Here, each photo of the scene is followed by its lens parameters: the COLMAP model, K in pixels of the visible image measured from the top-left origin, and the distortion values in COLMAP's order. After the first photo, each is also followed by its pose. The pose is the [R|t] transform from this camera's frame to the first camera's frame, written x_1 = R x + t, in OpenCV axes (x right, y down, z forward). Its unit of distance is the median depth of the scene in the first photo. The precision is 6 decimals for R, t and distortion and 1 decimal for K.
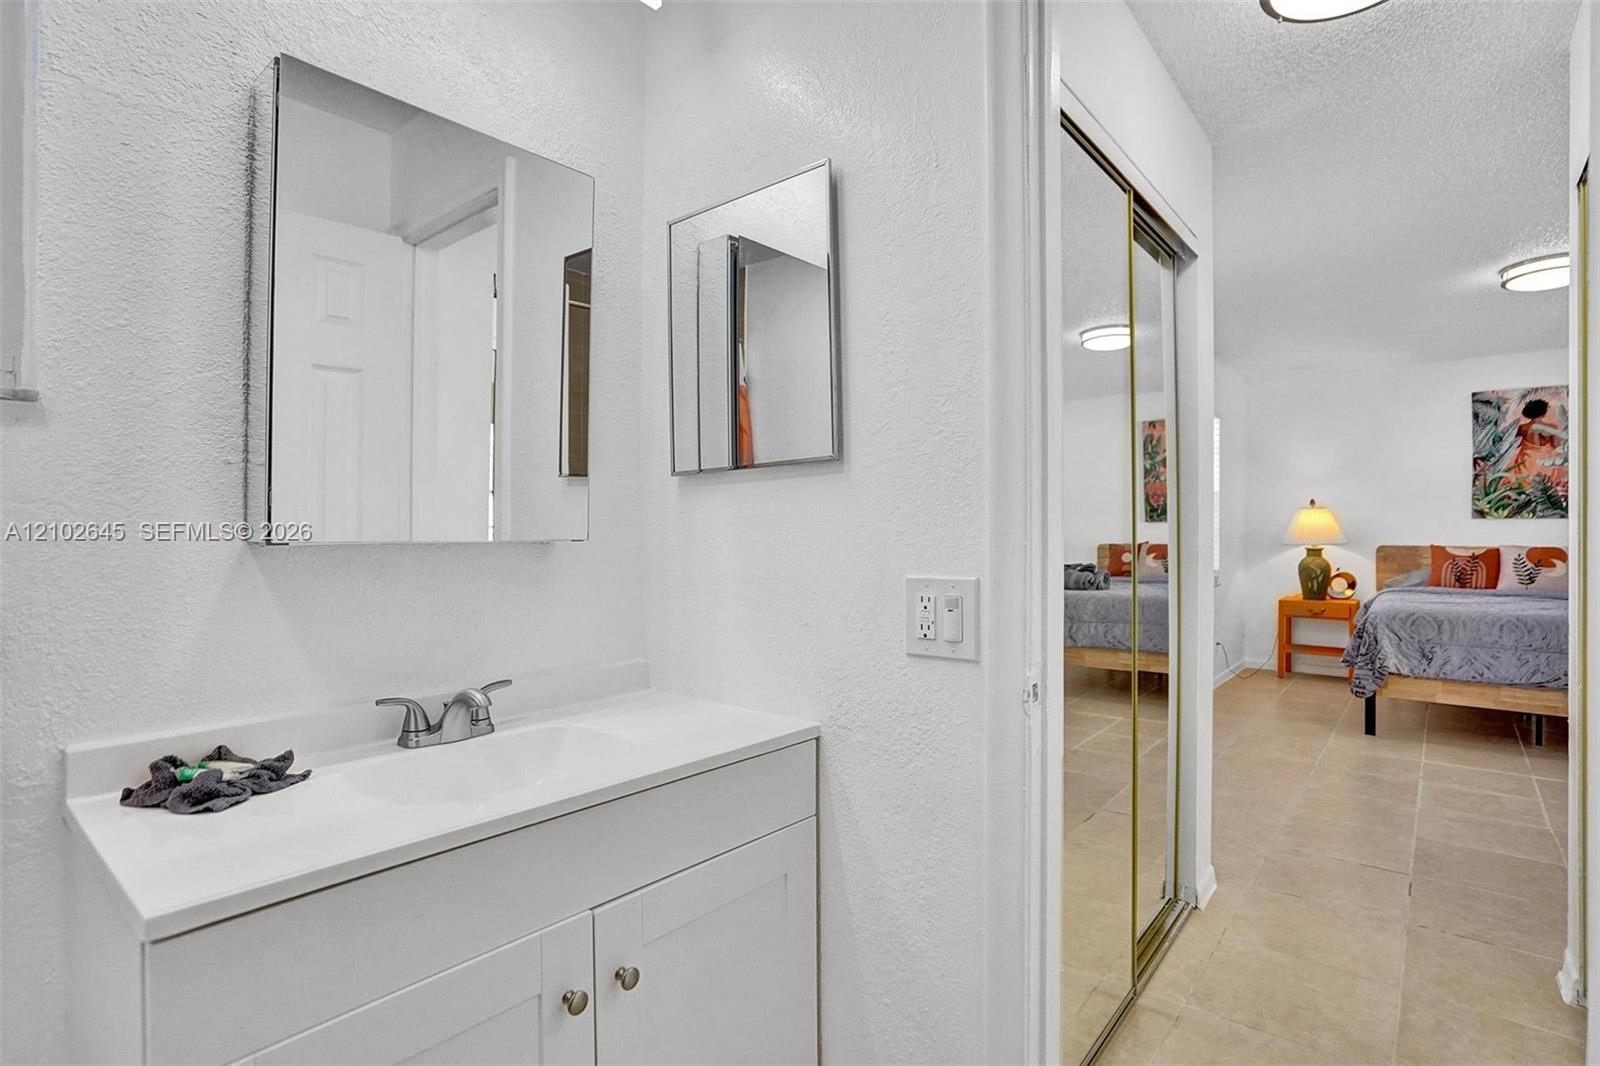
lens RADIAL K [[769.4, 0, 800.0], [0, 769.4, 528.2], [0, 0, 1]] dist [0.002729, 0.000463]
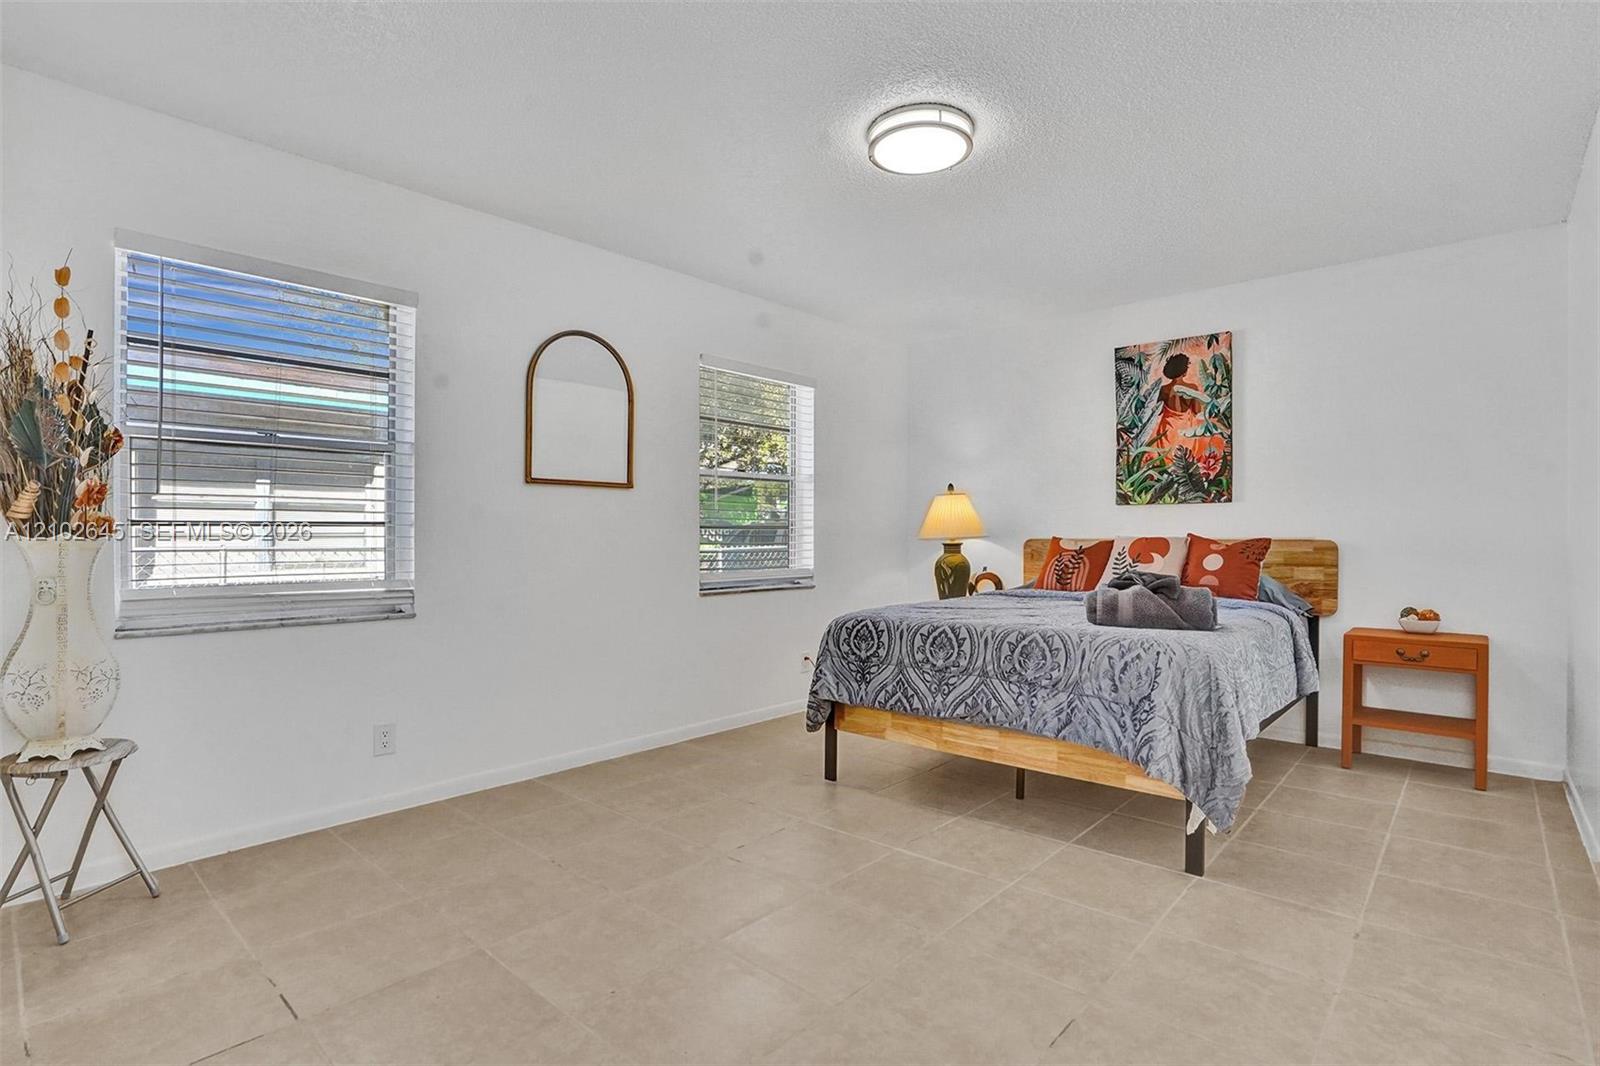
lens RADIAL K [[769.4, 0, 807.3], [0, 769.4, 536.2], [0, 0, 1]] dist [0.002729, 0.000463]
pose [[0.999482, -0.001682, -0.032131, 0.586361], [0.001573, 0.999993, -0.003419, 0.022988], [0.032137, 0.003367, 0.999478, 0.190737]]
